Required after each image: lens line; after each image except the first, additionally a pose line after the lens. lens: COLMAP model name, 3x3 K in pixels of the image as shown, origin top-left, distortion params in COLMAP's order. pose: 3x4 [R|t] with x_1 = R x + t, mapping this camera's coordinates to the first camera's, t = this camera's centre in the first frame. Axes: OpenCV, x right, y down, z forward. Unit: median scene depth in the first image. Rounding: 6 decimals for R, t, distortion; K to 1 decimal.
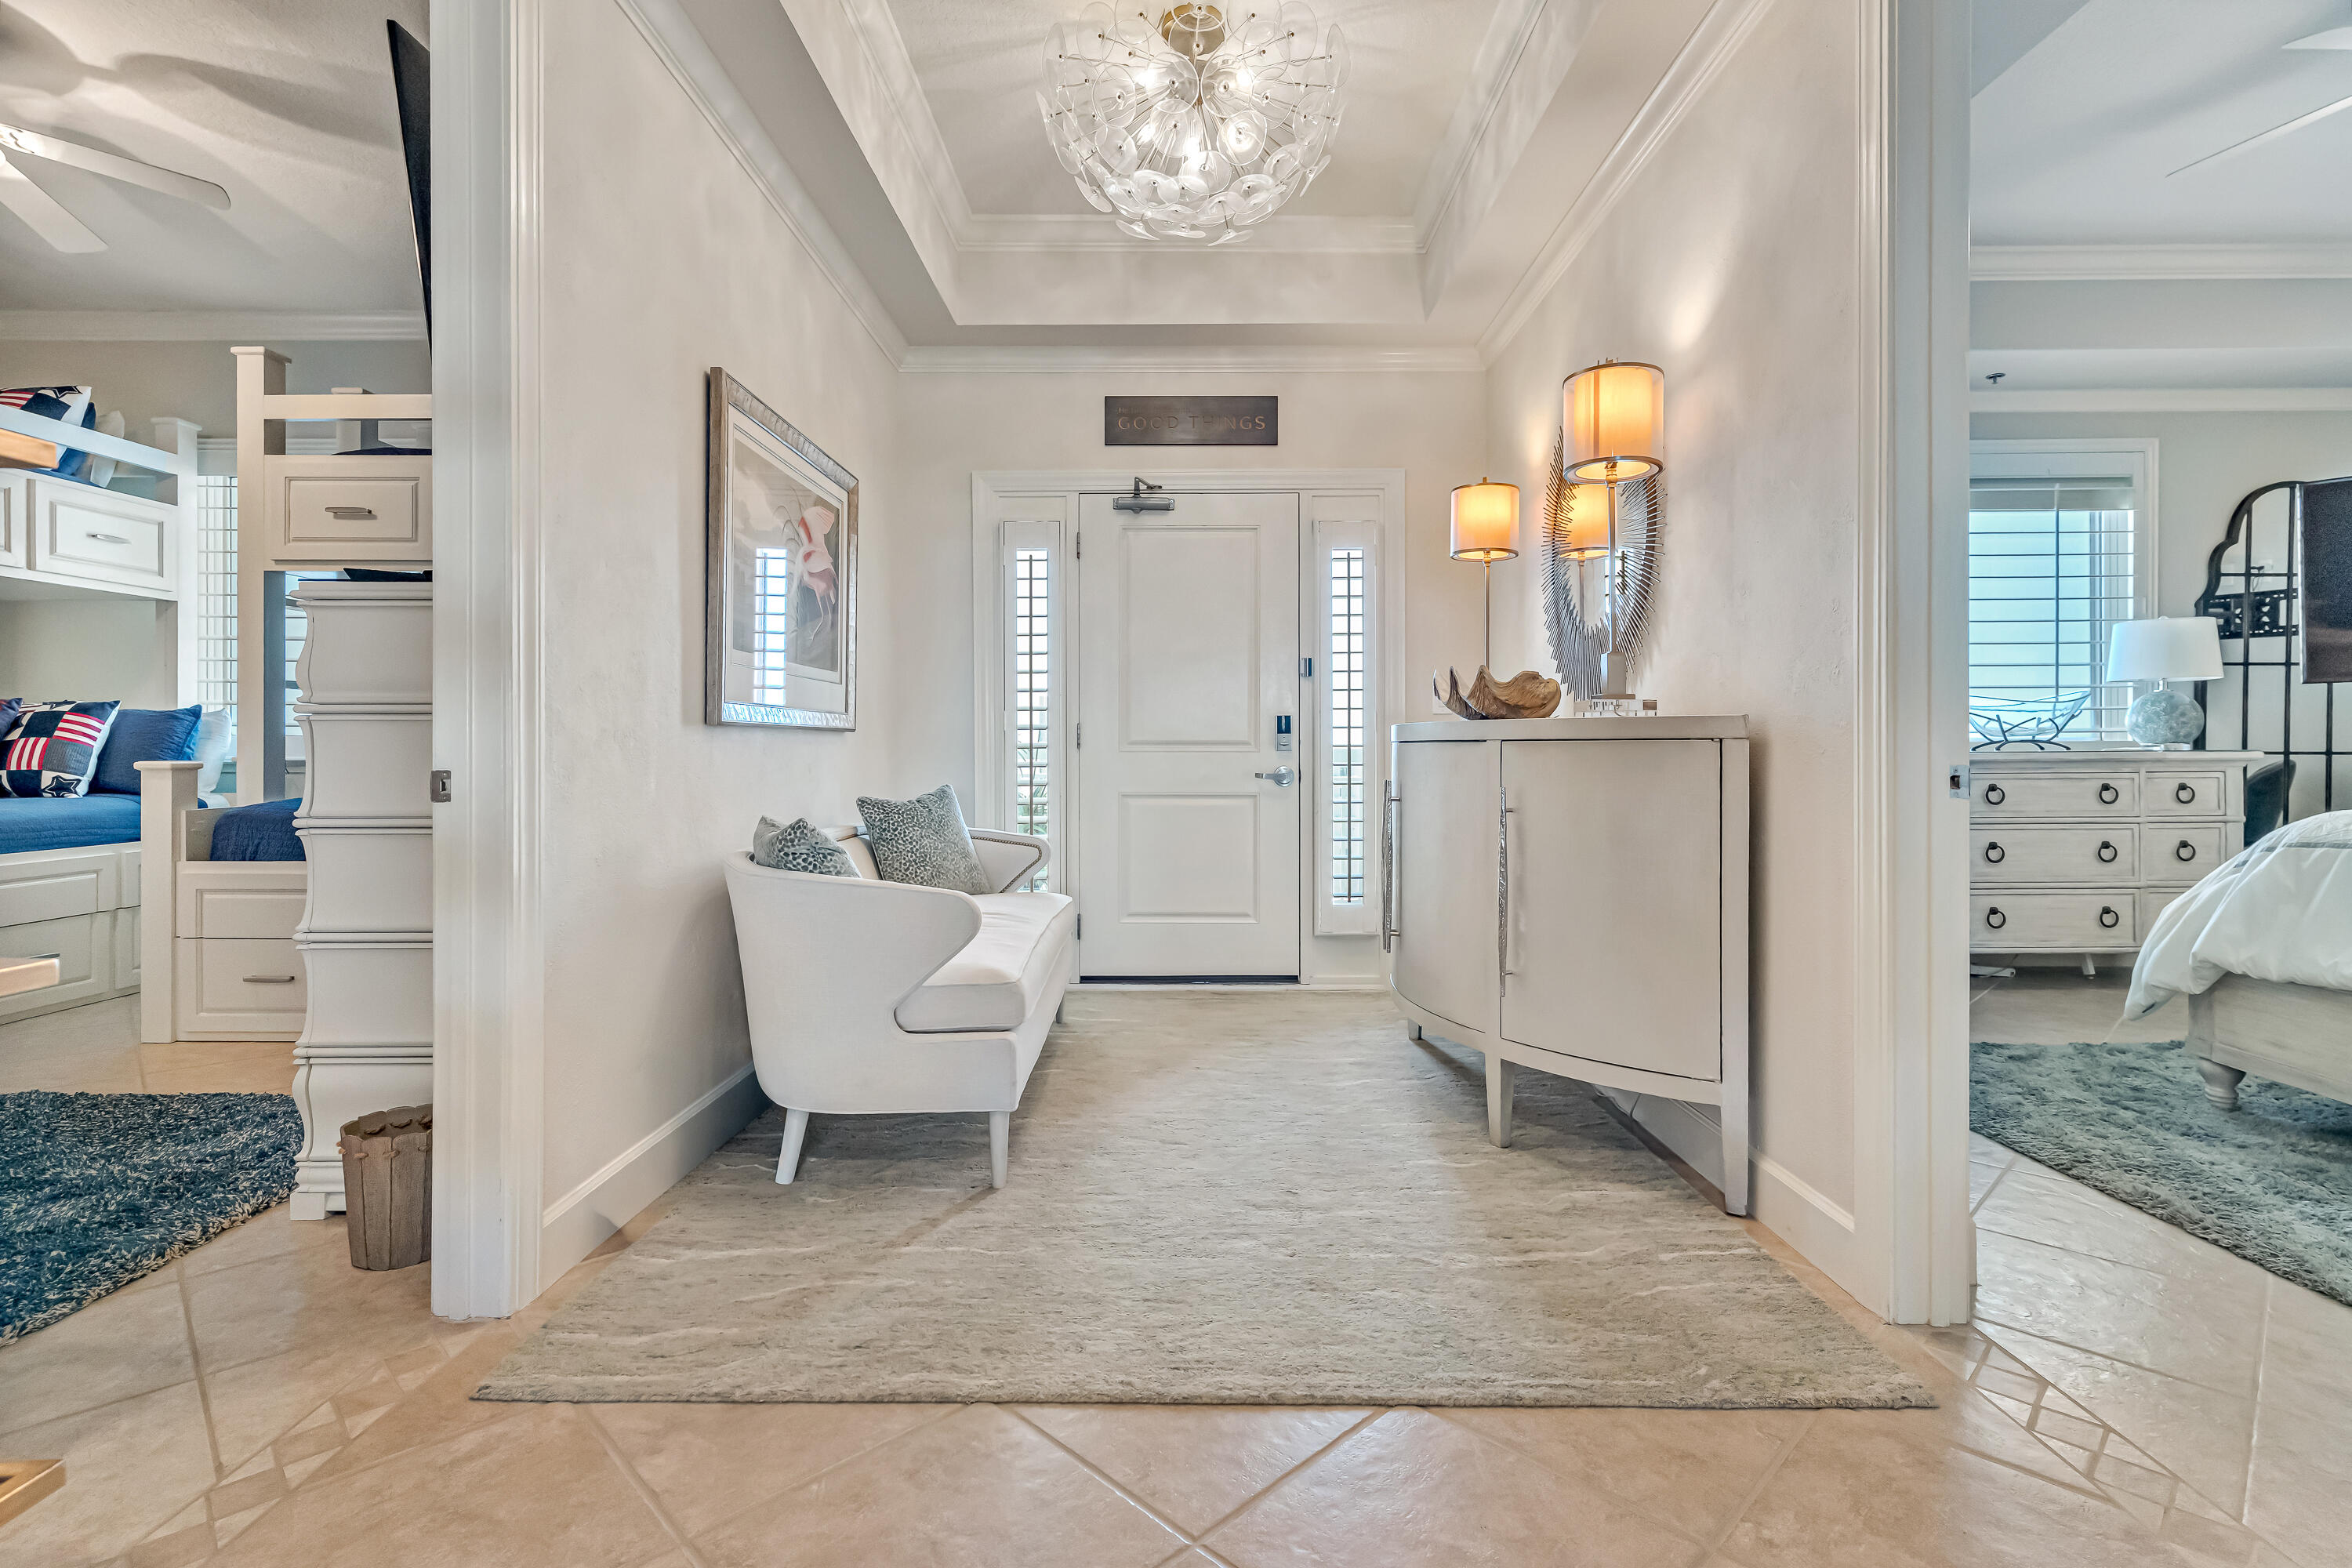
lens RADIAL K [[1125.1, 0, 1176.8], [0, 1125.1, 759.9], [0, 0, 1]] dist [0.003723, -0.000777]
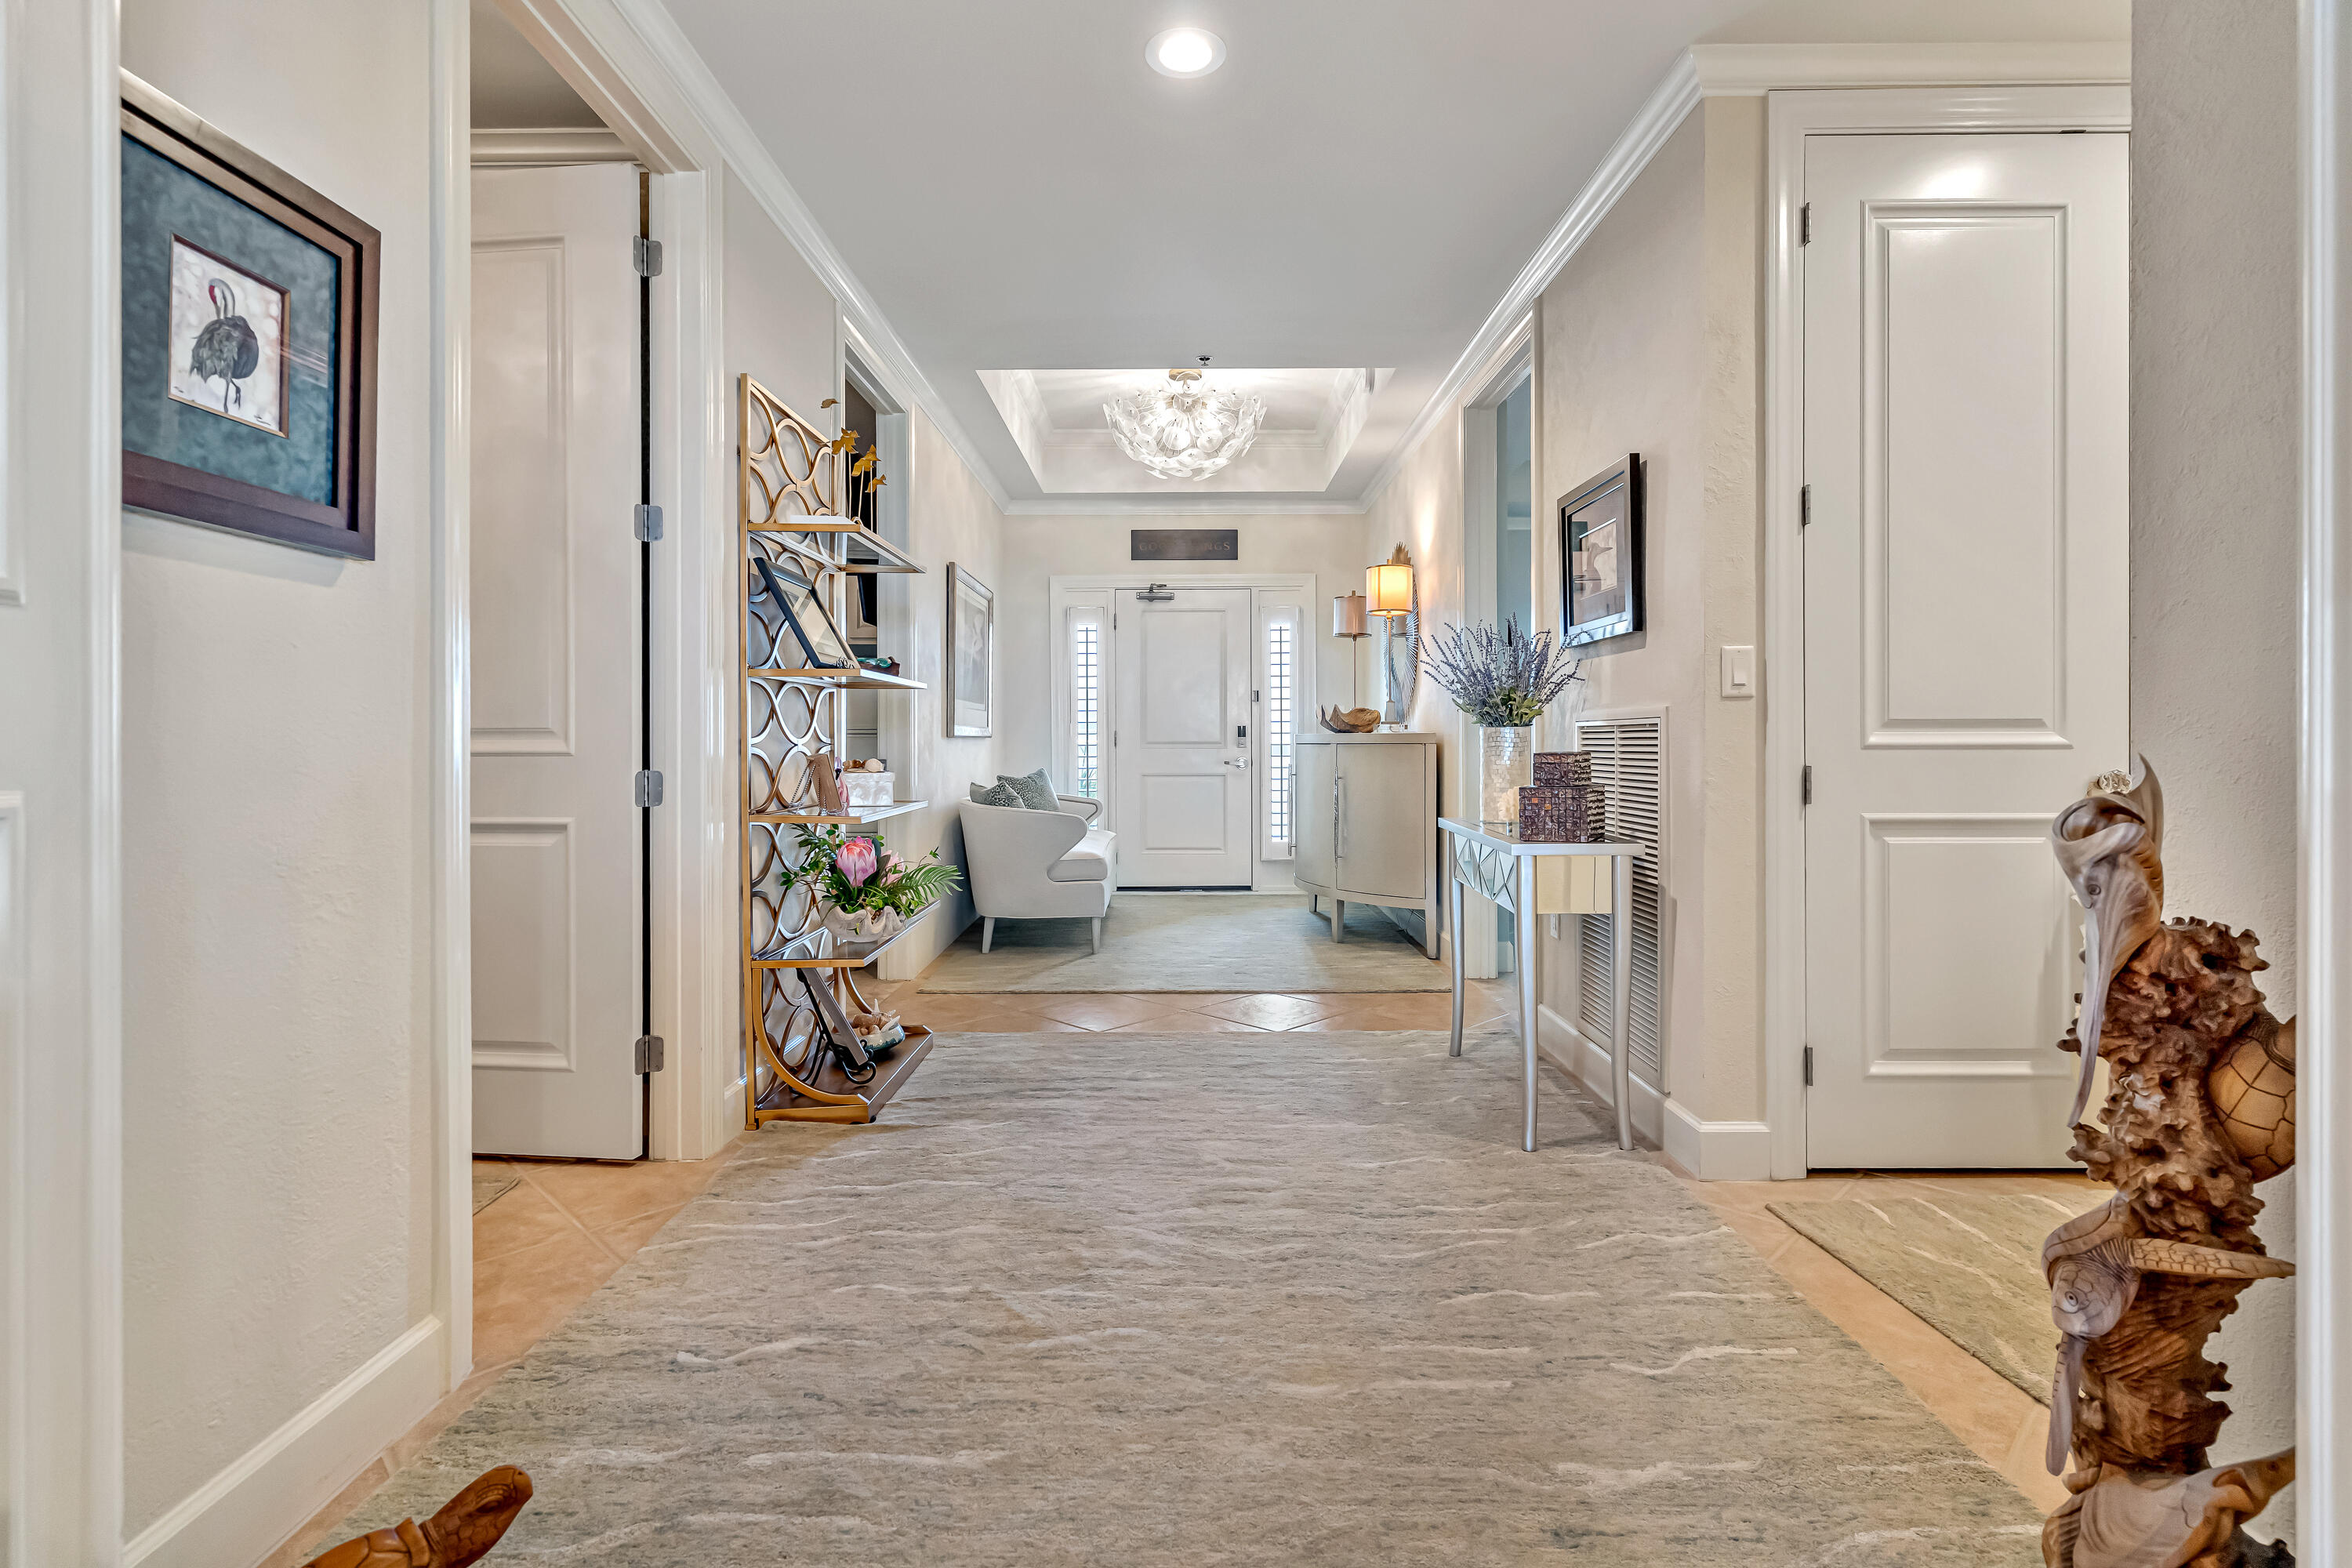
lens RADIAL K [[1125.1, 0, 1175.2], [0, 1125.1, 763.0], [0, 0, 1]] dist [0.003723, -0.000777]
pose [[0.999989, -0.002855, 0.003613, -0.012297], [0.002817, 0.999941, 0.010480, -0.004348], [-0.003642, -0.010470, 0.999939, -1.051332]]
